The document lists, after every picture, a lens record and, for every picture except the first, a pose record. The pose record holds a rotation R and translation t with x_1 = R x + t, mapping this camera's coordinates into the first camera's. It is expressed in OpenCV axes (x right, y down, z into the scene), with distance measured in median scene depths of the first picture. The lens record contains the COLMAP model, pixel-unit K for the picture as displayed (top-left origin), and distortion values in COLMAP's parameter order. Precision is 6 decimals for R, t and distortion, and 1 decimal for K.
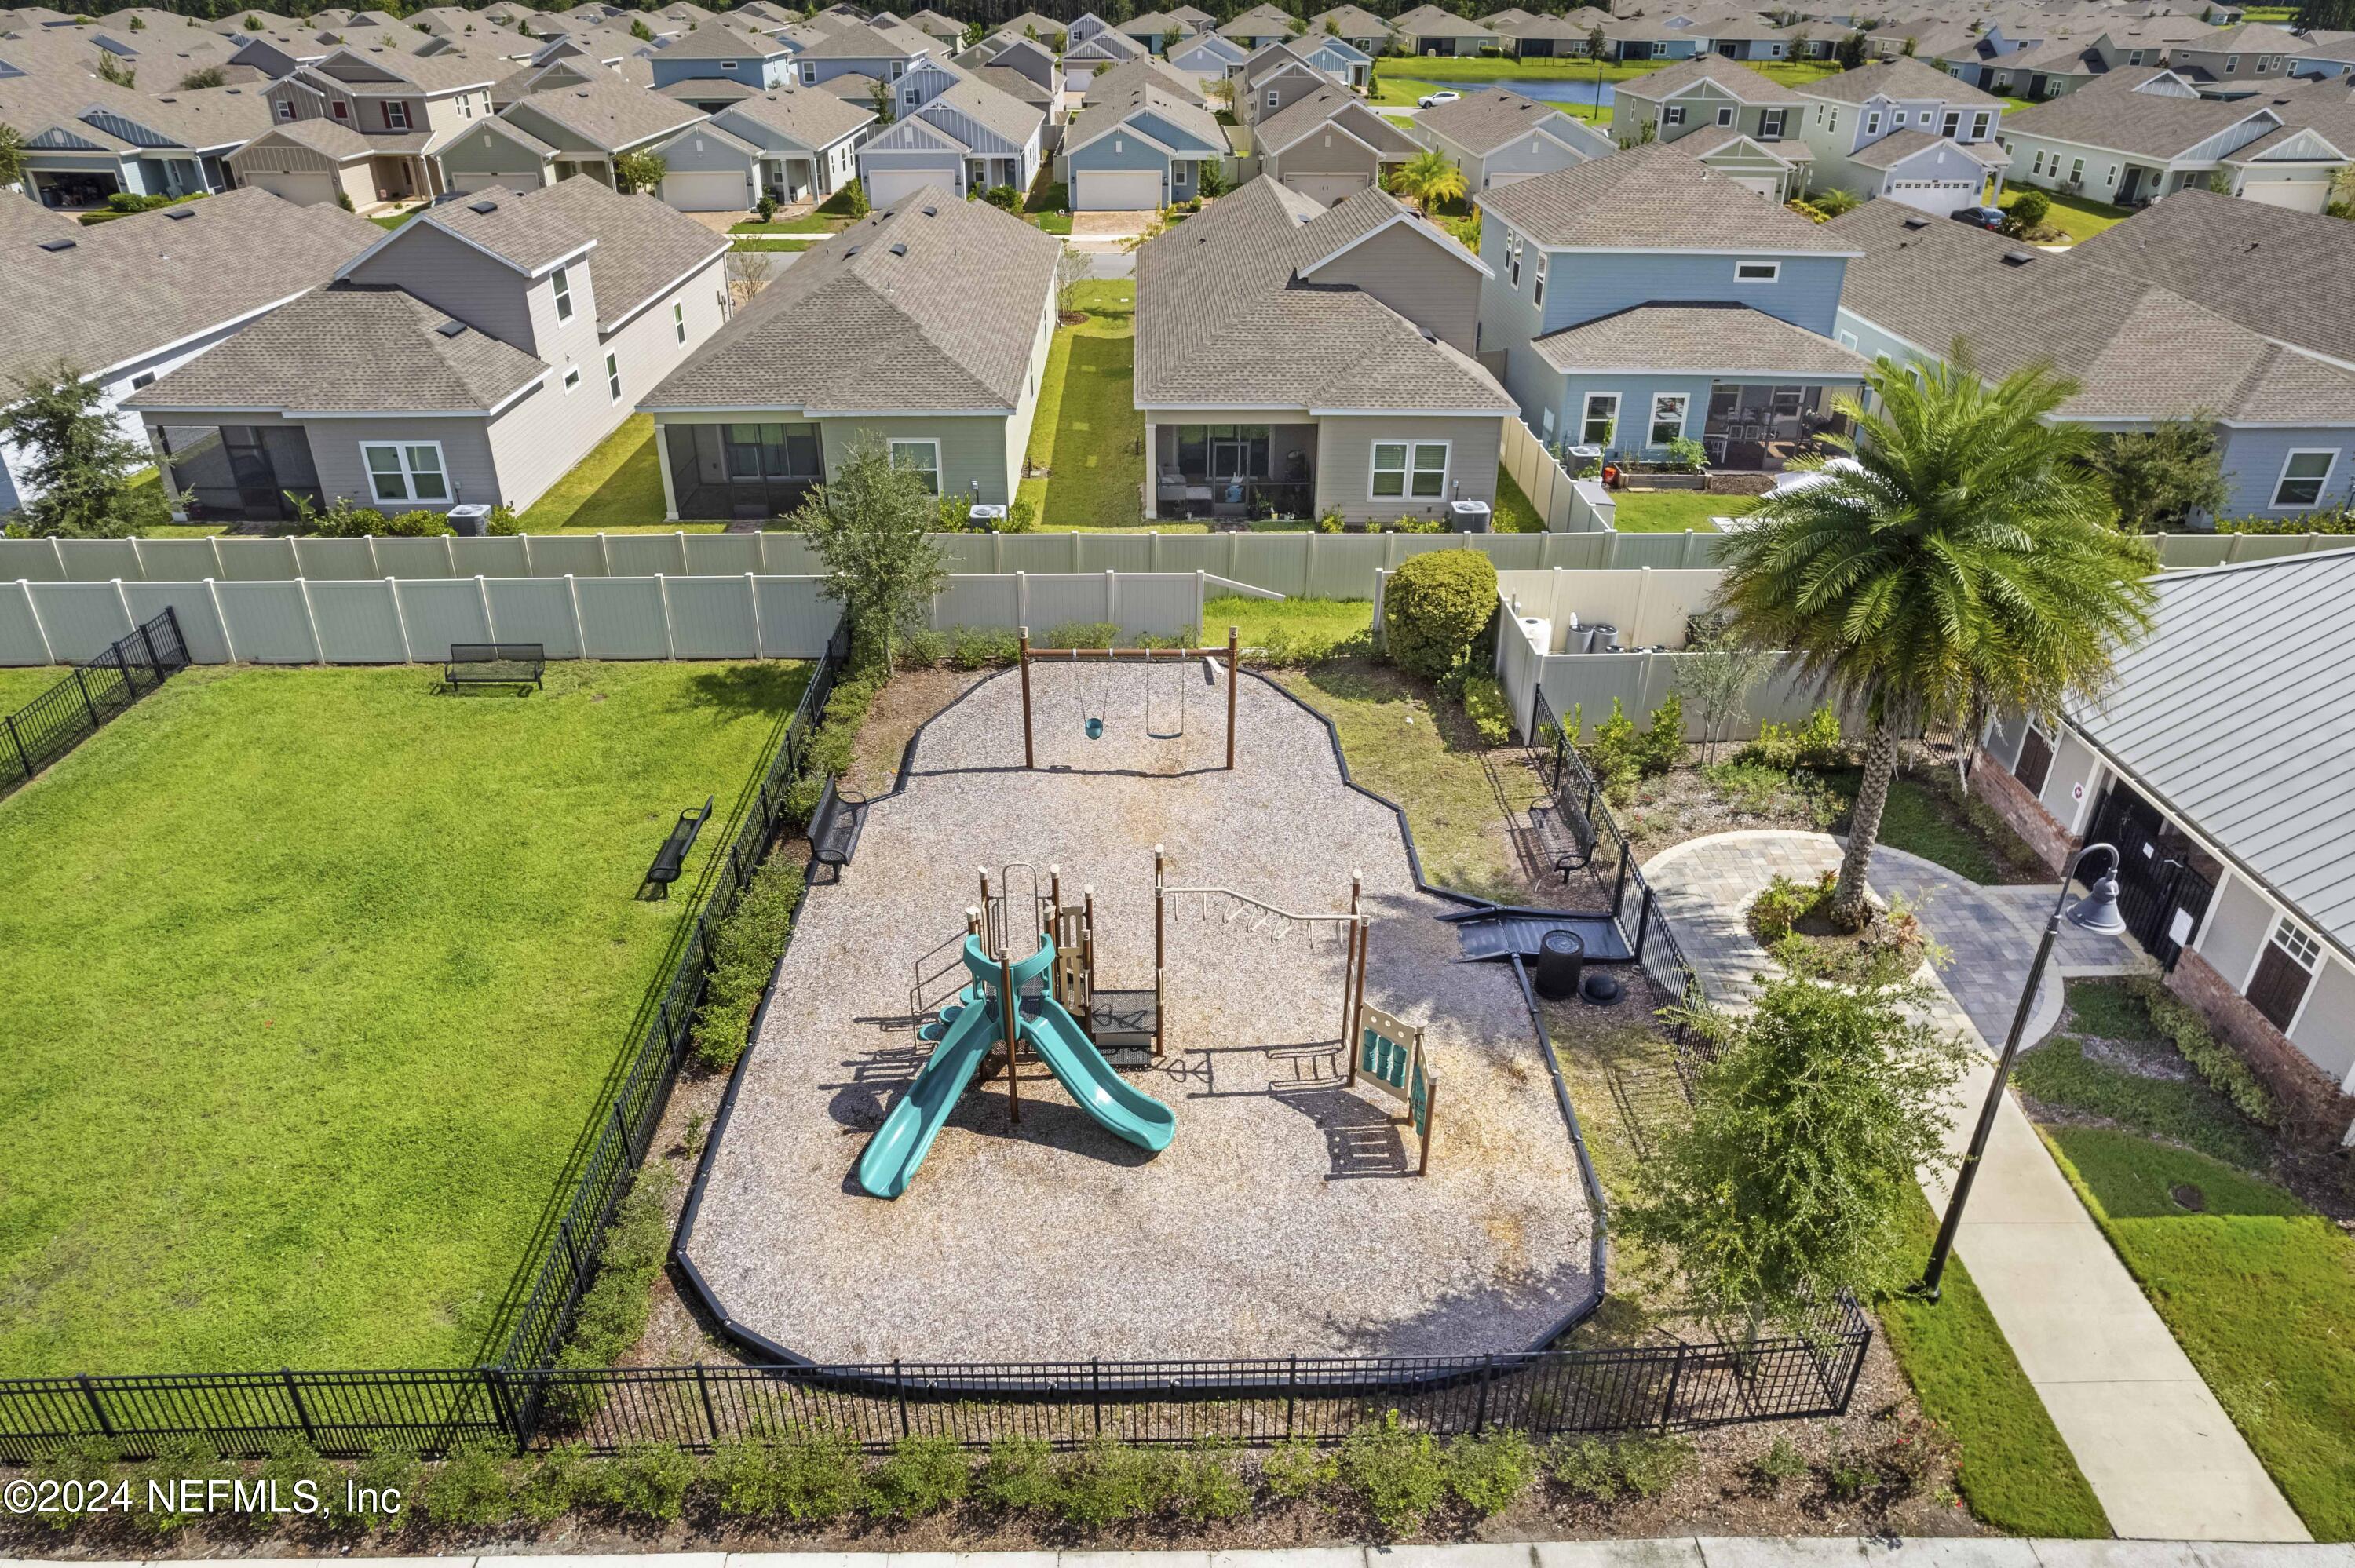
lens RADIAL K [[1478.8, 0, 1187.3], [0, 1478.8, 724.1], [0, 0, 1]] dist [-0.094776, 0.087049]
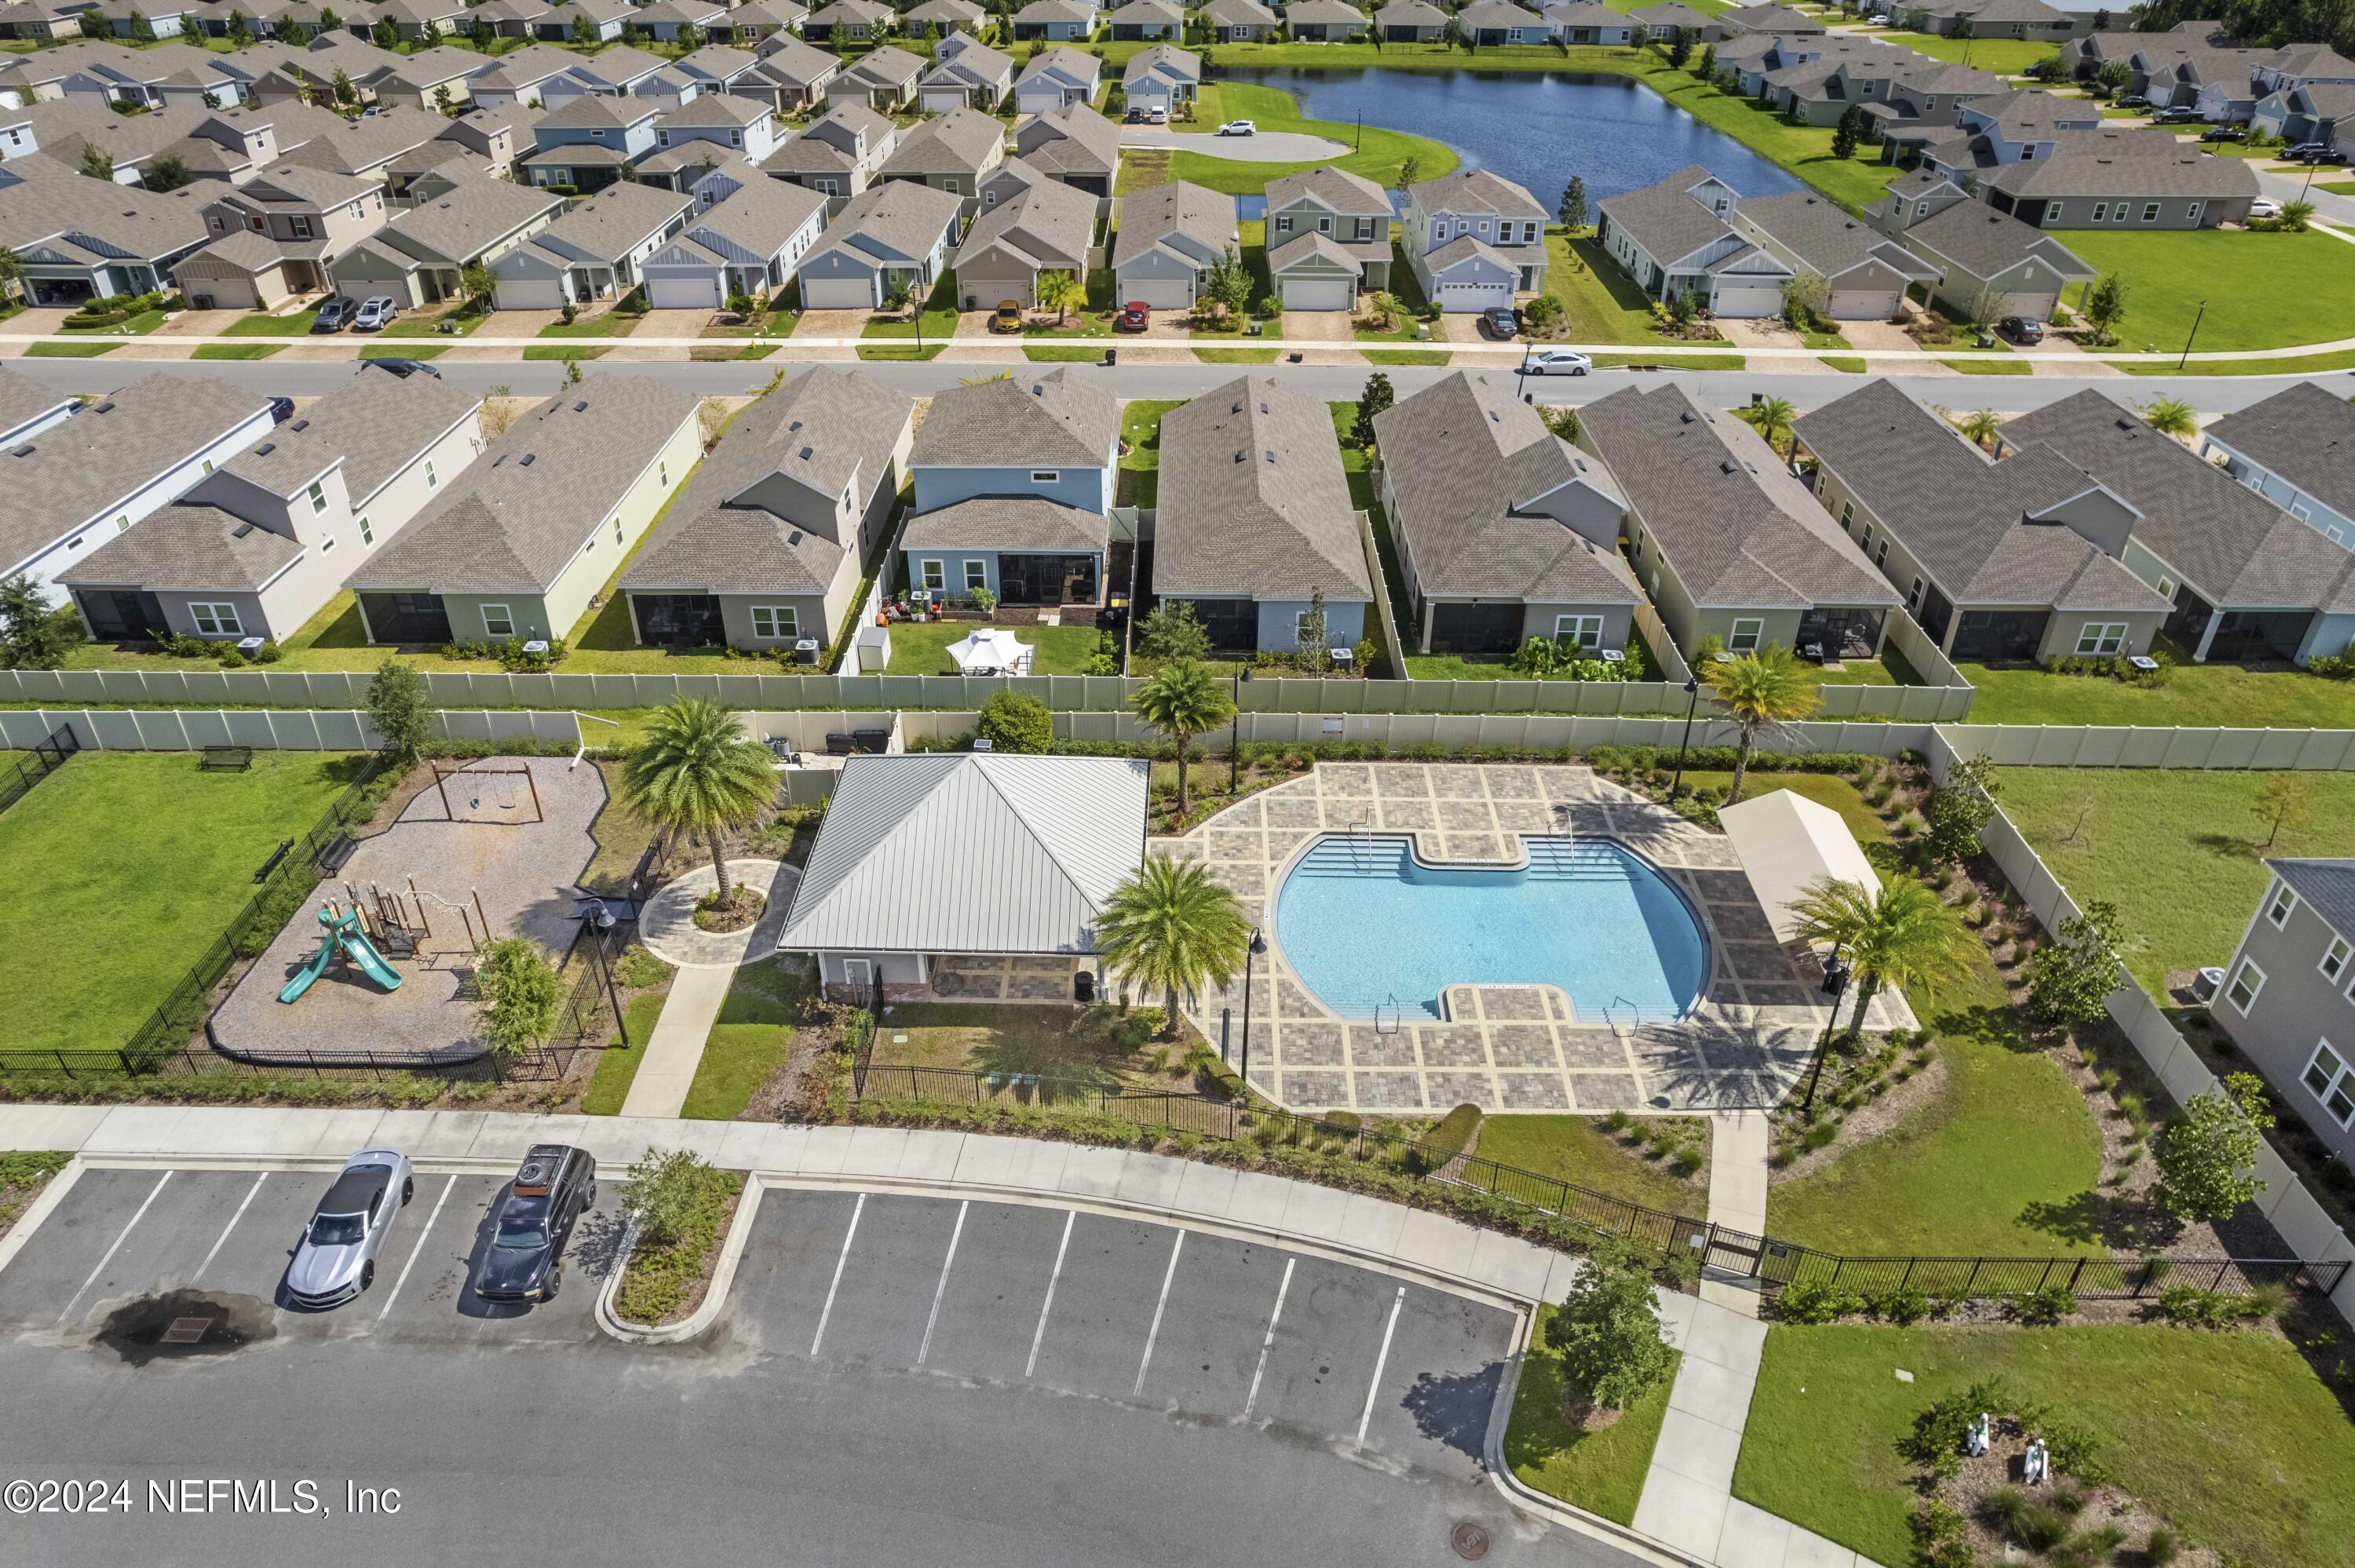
lens RADIAL K [[1478.8, 0, 1187.3], [0, 1478.8, 724.1], [0, 0, 1]] dist [-0.094776, 0.087049]
pose [[0.999483, 0.014137, -0.028876, 0.698553], [-0.011896, 0.997010, 0.076350, -0.193429], [0.029869, -0.075967, 0.996663, -0.730307]]
